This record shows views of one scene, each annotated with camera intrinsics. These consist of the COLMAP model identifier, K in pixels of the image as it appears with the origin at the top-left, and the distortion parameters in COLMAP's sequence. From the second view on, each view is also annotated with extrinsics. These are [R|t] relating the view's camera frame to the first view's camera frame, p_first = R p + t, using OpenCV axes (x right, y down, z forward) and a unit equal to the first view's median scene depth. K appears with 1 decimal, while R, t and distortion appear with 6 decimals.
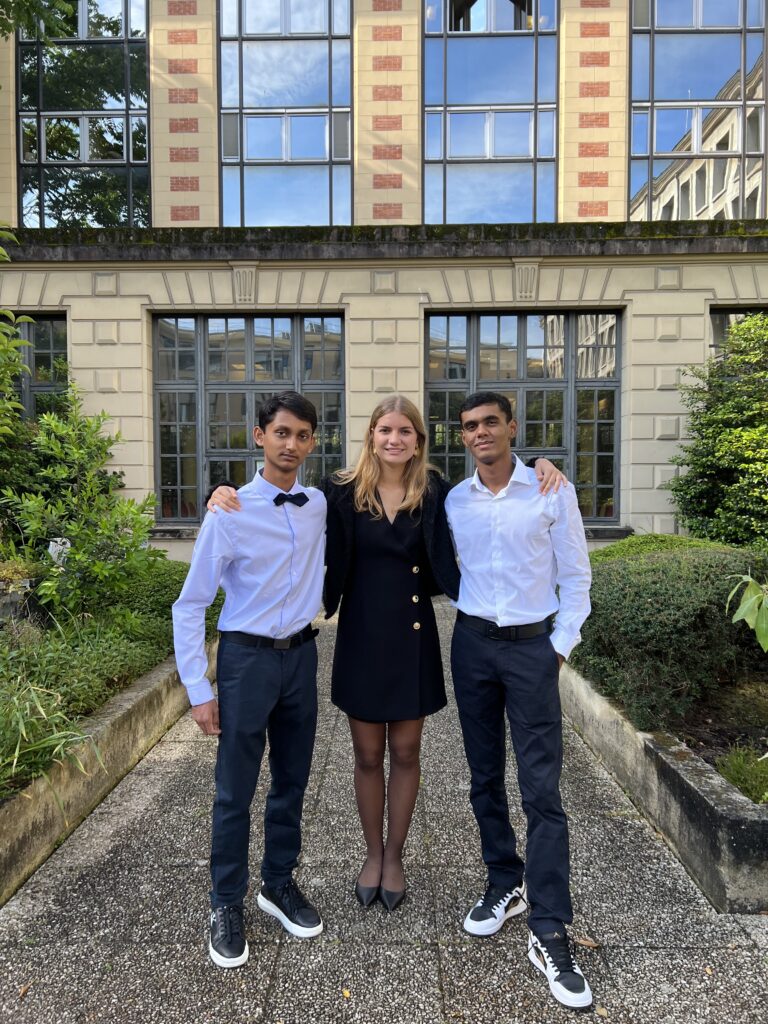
lens RADIAL K [[776.6, 0, 383.6], [0, 776.6, 509.7], [0, 0, 1]] dist [0.037910, -0.014001]
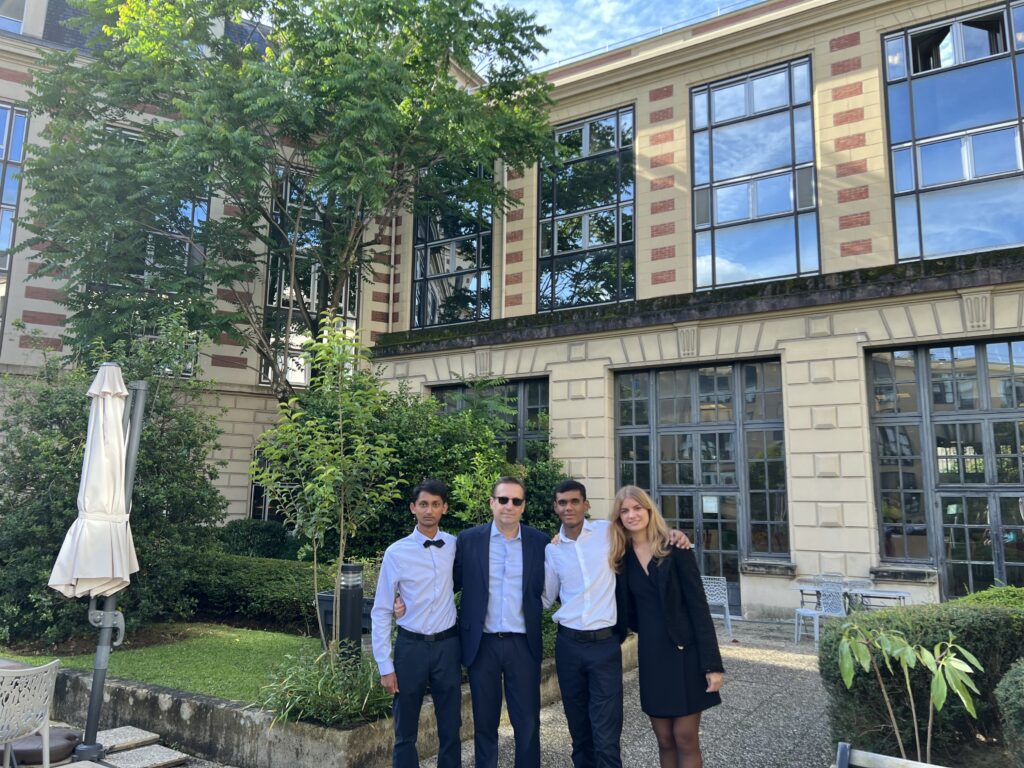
lens RADIAL K [[776.6, 0, 510.5], [0, 776.6, 383.9], [0, 0, 1]] dist [0.037910, -0.014001]
pose [[0.870686, -0.063827, -0.487681, 0.137950], [-0.030903, 0.982485, -0.183759, -0.007243], [0.490868, 0.175067, 0.853464, -0.088932]]
